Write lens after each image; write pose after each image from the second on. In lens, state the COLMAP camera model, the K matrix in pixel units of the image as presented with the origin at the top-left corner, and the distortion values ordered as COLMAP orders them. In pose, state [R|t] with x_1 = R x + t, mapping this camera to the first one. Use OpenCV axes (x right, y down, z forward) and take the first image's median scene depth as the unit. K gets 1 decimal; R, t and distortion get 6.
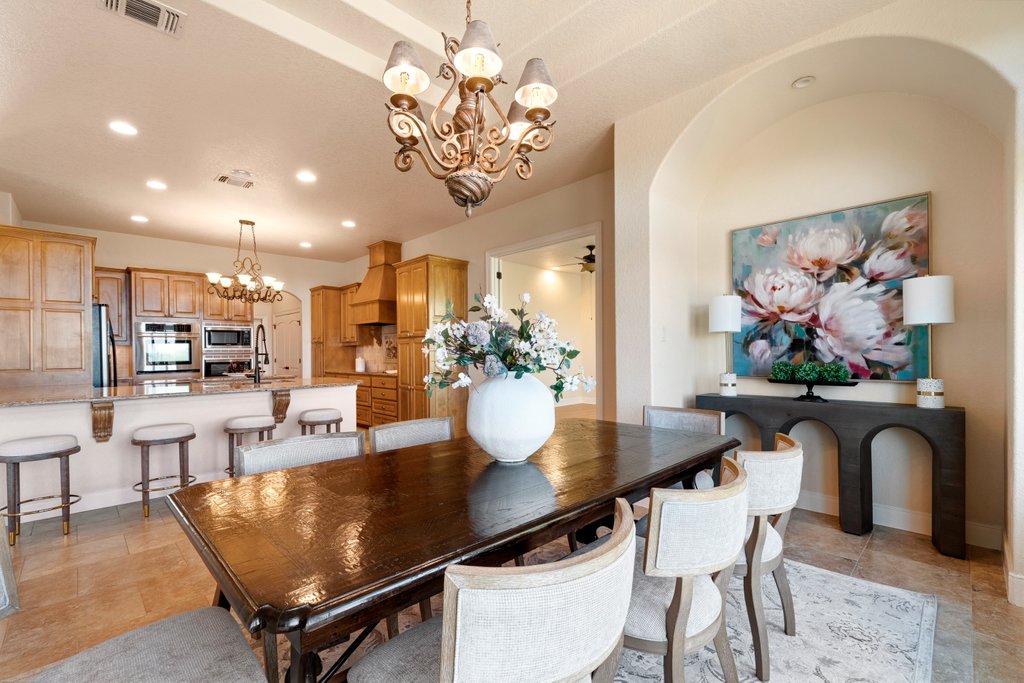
lens RADIAL K [[442.0, 0, 513.6], [0, 442.0, 352.7], [0, 0, 1]] dist [-0.001343, -0.000345]
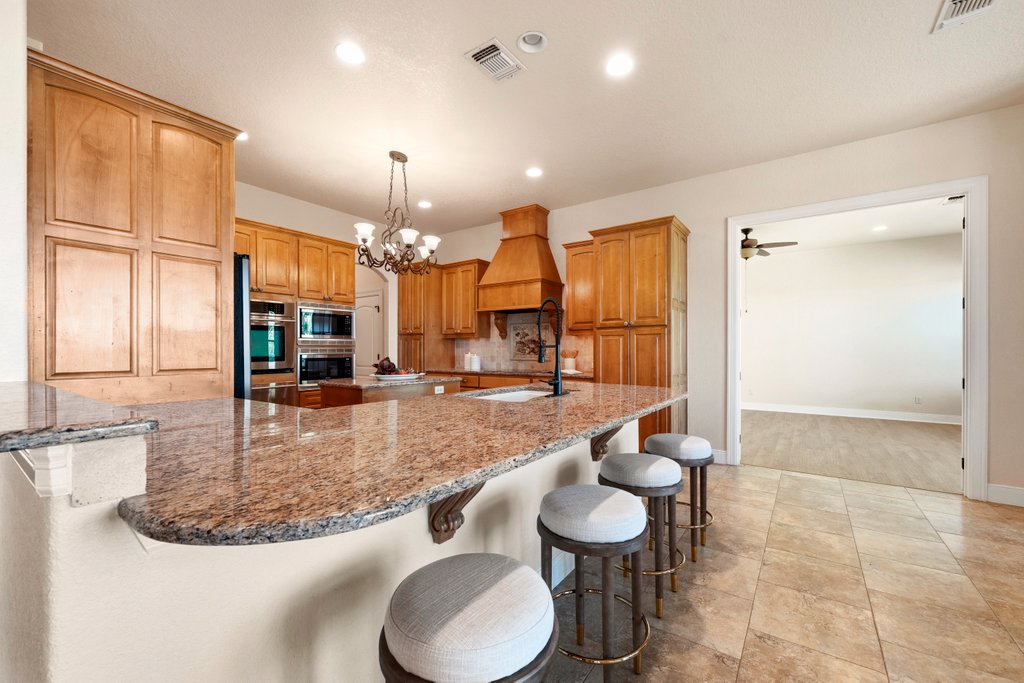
lens RADIAL K [[412.6, 0, 510.3], [0, 412.6, 345.6], [0, 0, 1]] dist [-0.000797, -0.000228]
pose [[0.985040, 0.010916, 0.171979, -0.492645], [-0.009074, 0.999893, -0.011497, 0.006472], [-0.172086, 0.009765, 0.985034, 0.305531]]
